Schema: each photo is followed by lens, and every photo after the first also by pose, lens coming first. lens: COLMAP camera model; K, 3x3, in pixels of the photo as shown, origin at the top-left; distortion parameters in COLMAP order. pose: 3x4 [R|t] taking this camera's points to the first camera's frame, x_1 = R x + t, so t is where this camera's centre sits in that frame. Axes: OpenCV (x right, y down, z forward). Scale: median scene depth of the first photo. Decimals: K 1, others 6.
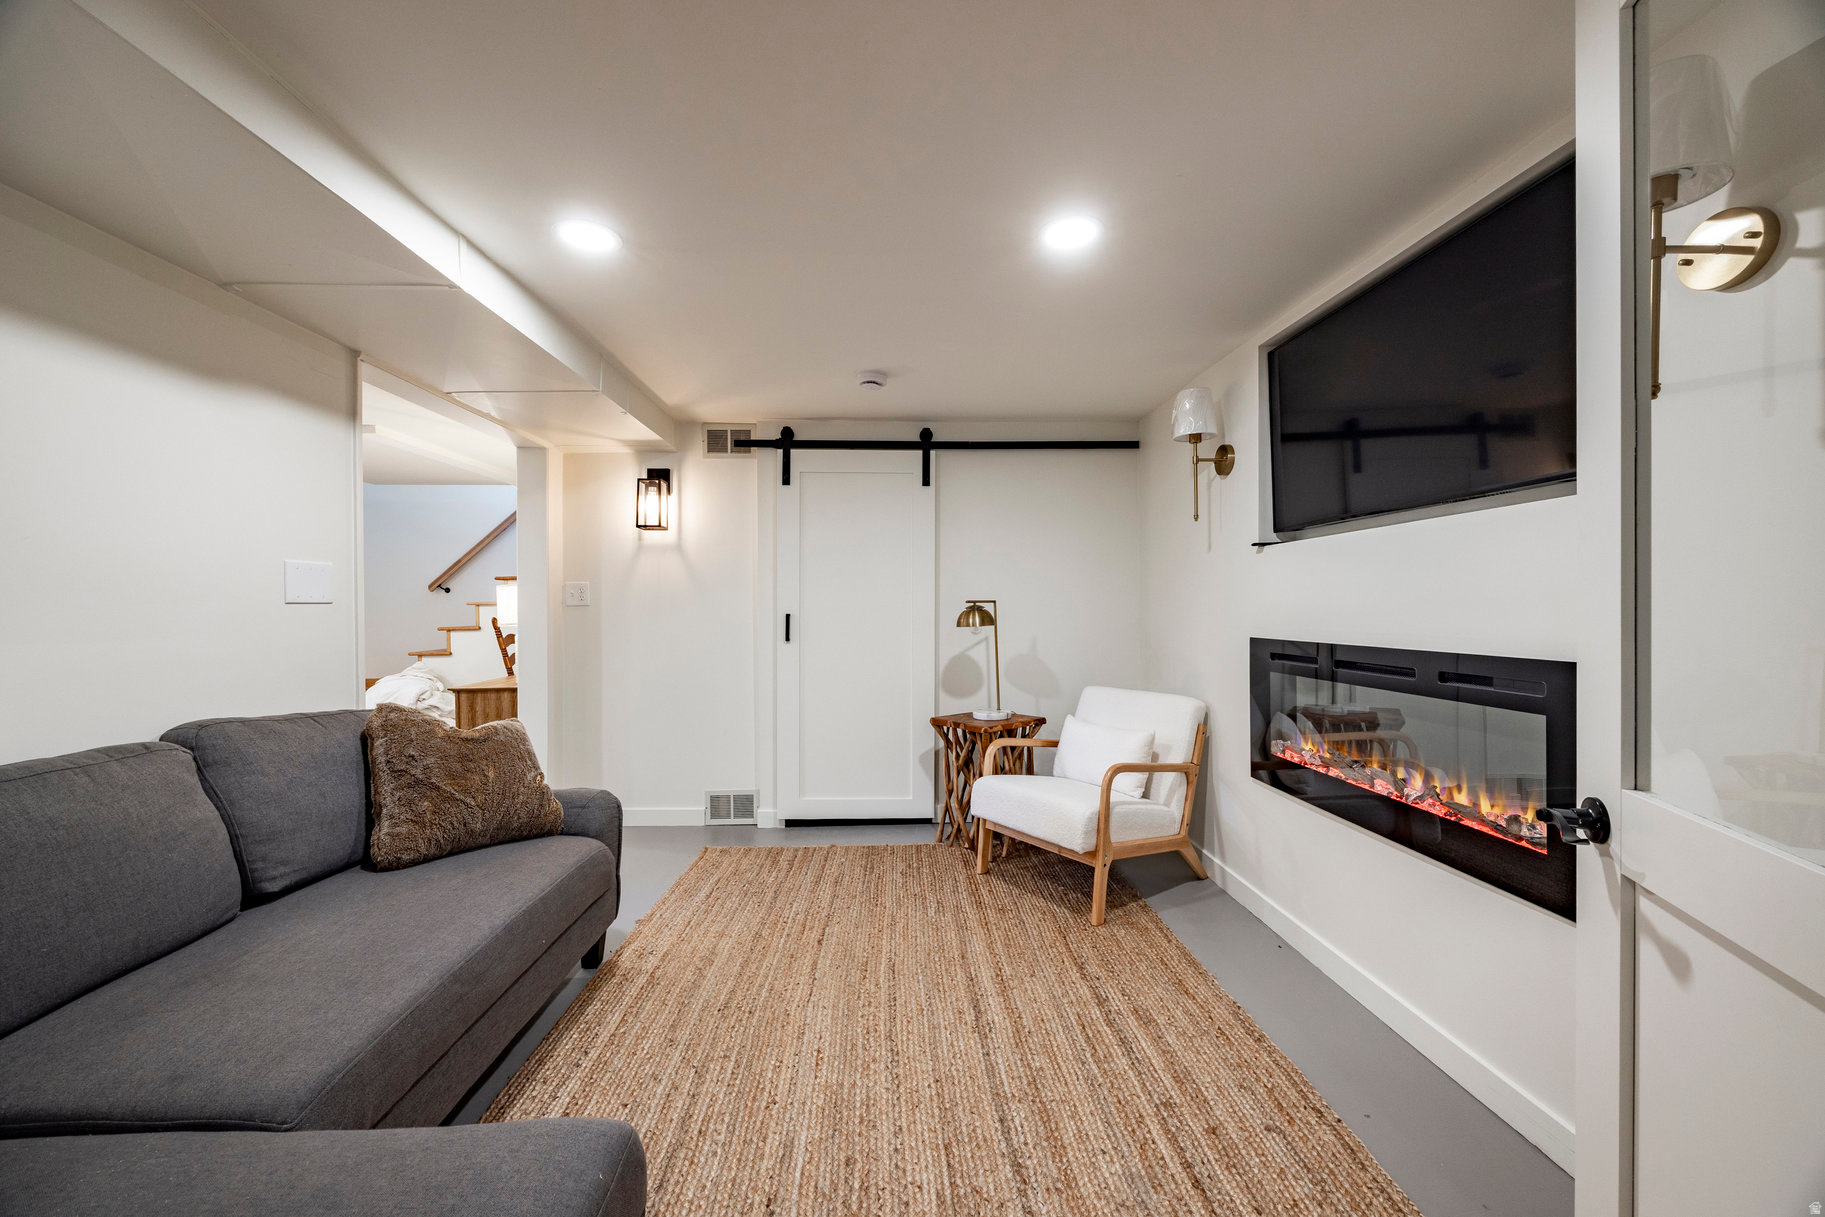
lens RADIAL K [[726.7, 0, 907.7], [0, 726.7, 609.0], [0, 0, 1]] dist [0.010120, 0.000745]
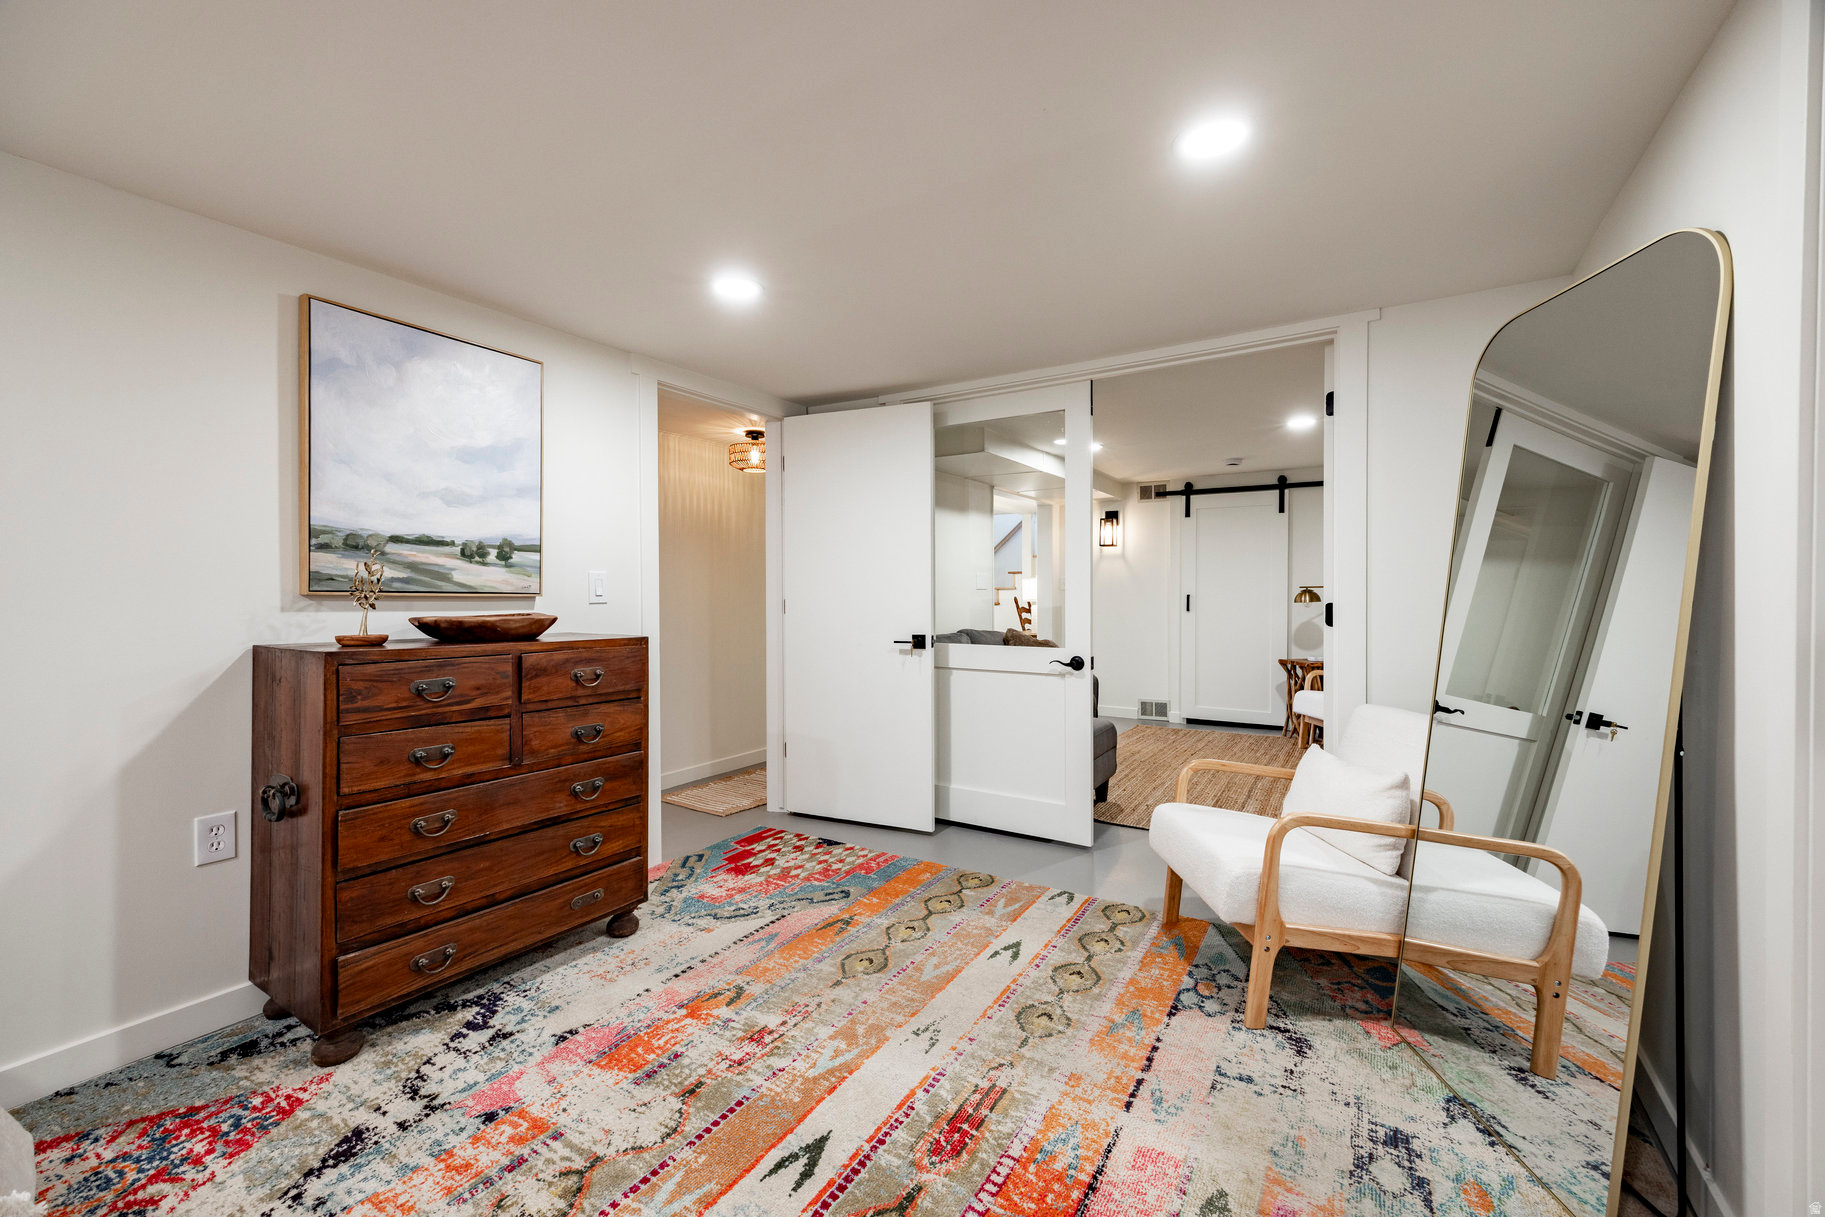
lens RADIAL K [[726.7, 0, 905.2], [0, 726.7, 596.5], [0, 0, 1]] dist [0.010120, 0.000745]
pose [[0.828252, 0.005763, -0.560326, 0.248999], [-0.003891, 0.999982, 0.004533, 0.006718], [0.560342, -0.001575, 0.828260, -0.796215]]
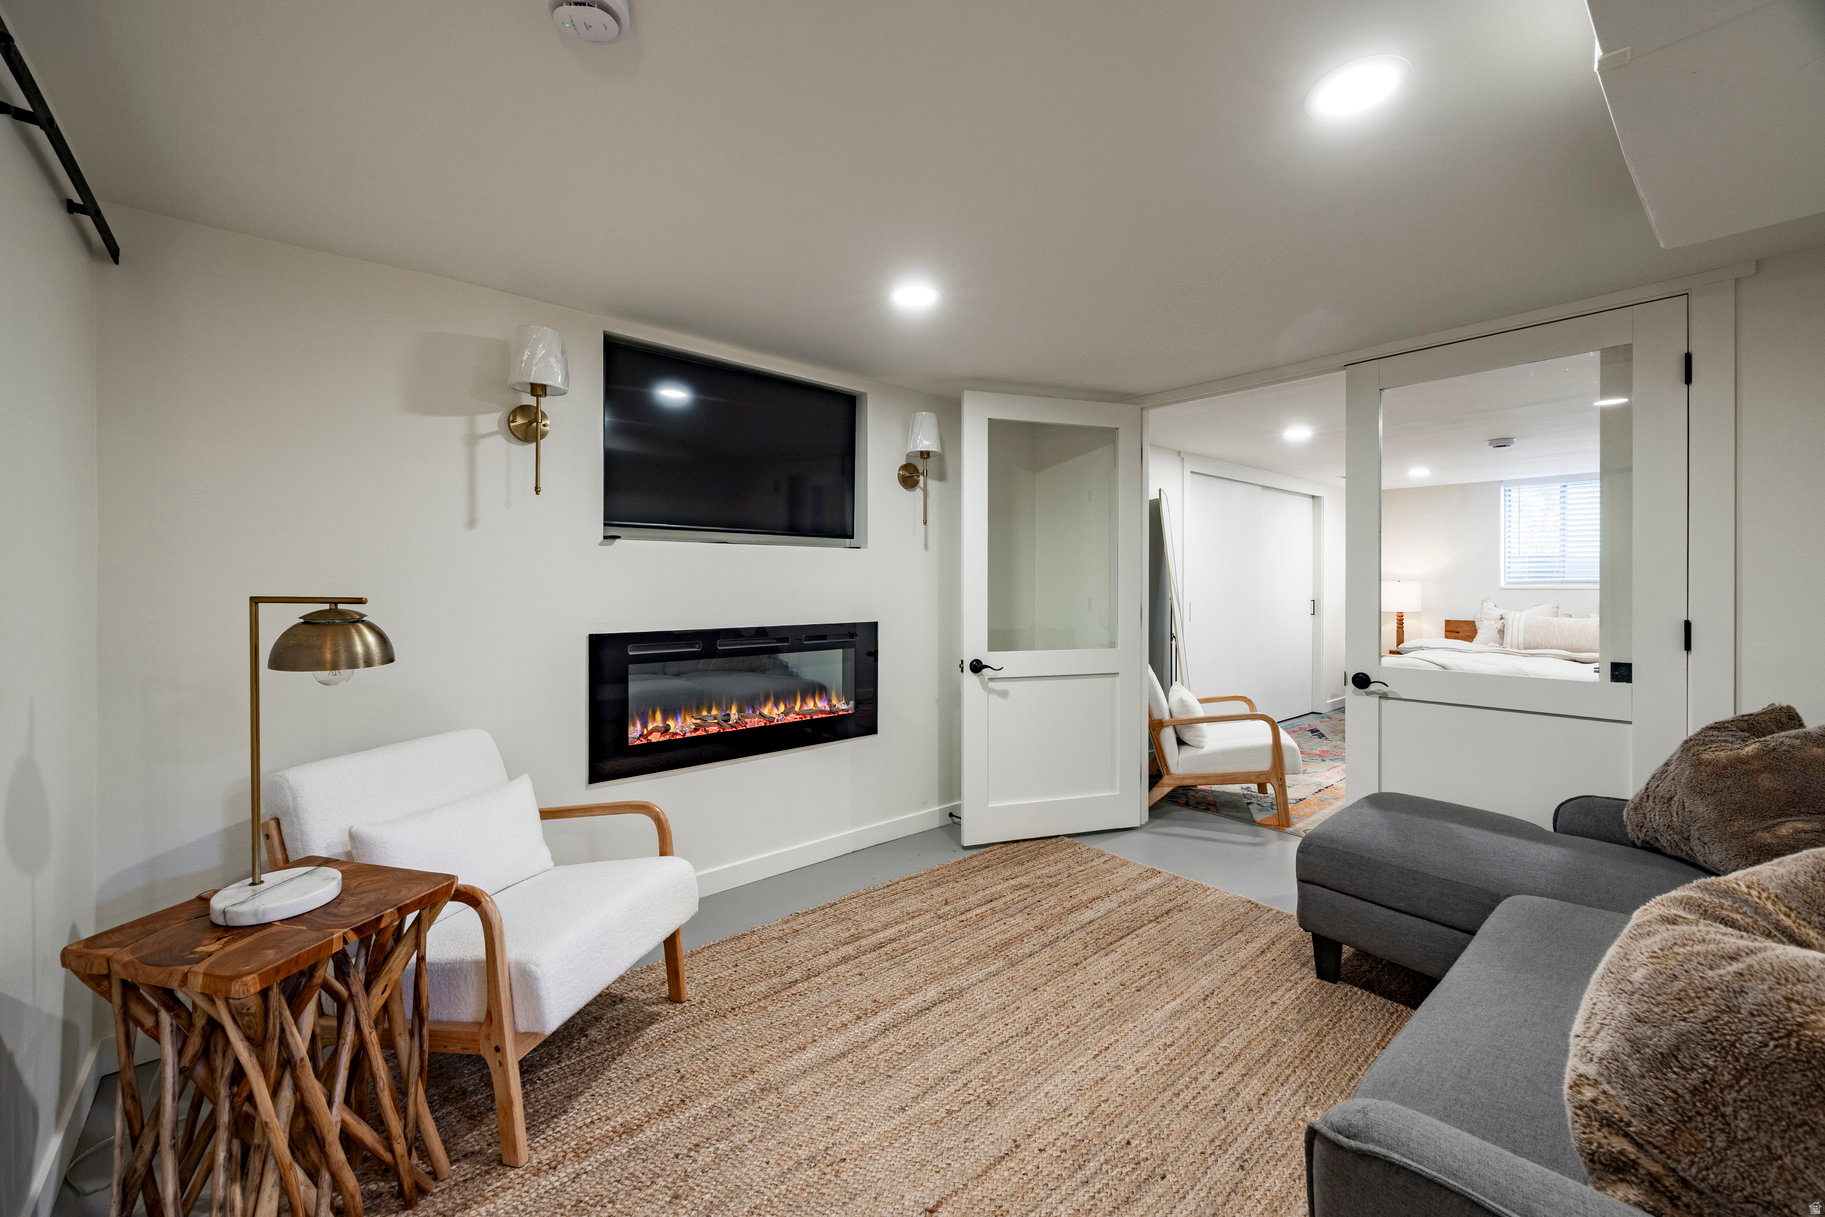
lens RADIAL K [[726.7, 0, 916.6], [0, 726.7, 592.3], [0, 0, 1]] dist [0.010120, 0.000745]
pose [[-0.644194, -0.001148, 0.764861, -0.363069], [0.005513, 0.999966, 0.006145, -0.012592], [-0.764842, 0.008175, -0.644166, 0.918285]]
